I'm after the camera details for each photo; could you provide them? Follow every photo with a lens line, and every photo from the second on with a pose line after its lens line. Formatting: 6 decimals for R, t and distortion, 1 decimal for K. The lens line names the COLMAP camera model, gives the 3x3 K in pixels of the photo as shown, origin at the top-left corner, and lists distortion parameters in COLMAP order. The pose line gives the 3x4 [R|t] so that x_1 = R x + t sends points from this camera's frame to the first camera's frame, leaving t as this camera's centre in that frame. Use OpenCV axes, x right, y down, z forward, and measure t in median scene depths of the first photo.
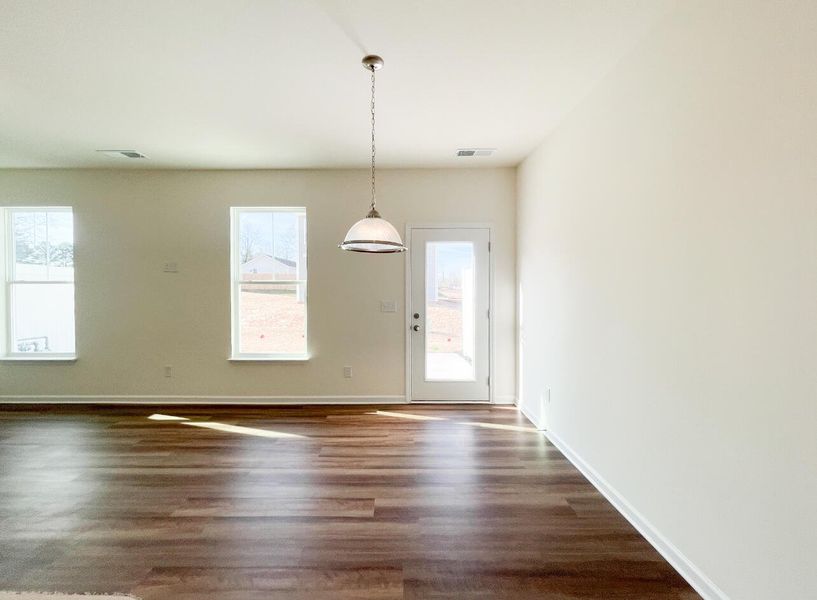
lens RADIAL K [[361.9, 0, 413.5], [0, 361.9, 294.0], [0, 0, 1]] dist [0.002455, 0.000406]
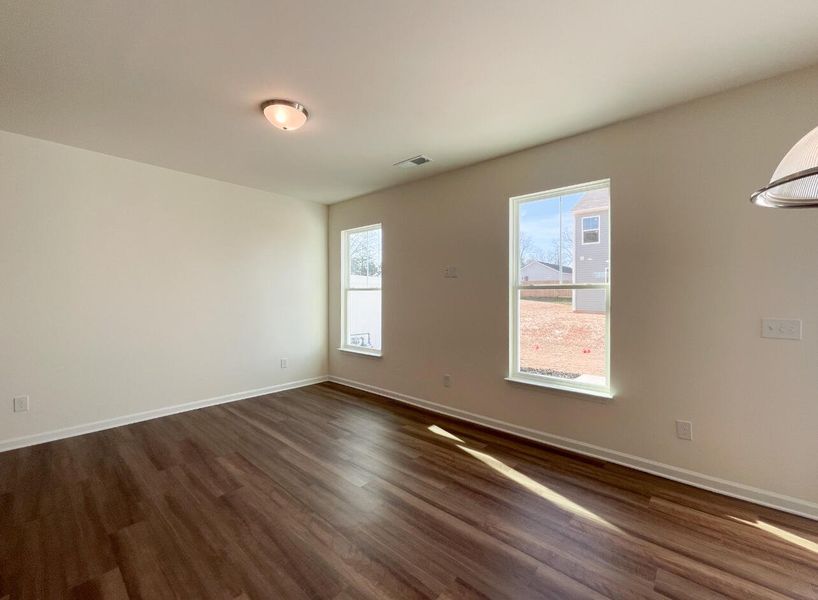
lens RADIAL K [[362.3, 0, 414.1], [0, 362.3, 294.0], [0, 0, 1]] dist [0.002455, 0.000406]
pose [[0.760545, 0.001539, -0.649283, -0.130717], [-0.014688, 0.999782, -0.014834, -0.001626], [0.649119, 0.020819, 0.760402, 0.225571]]
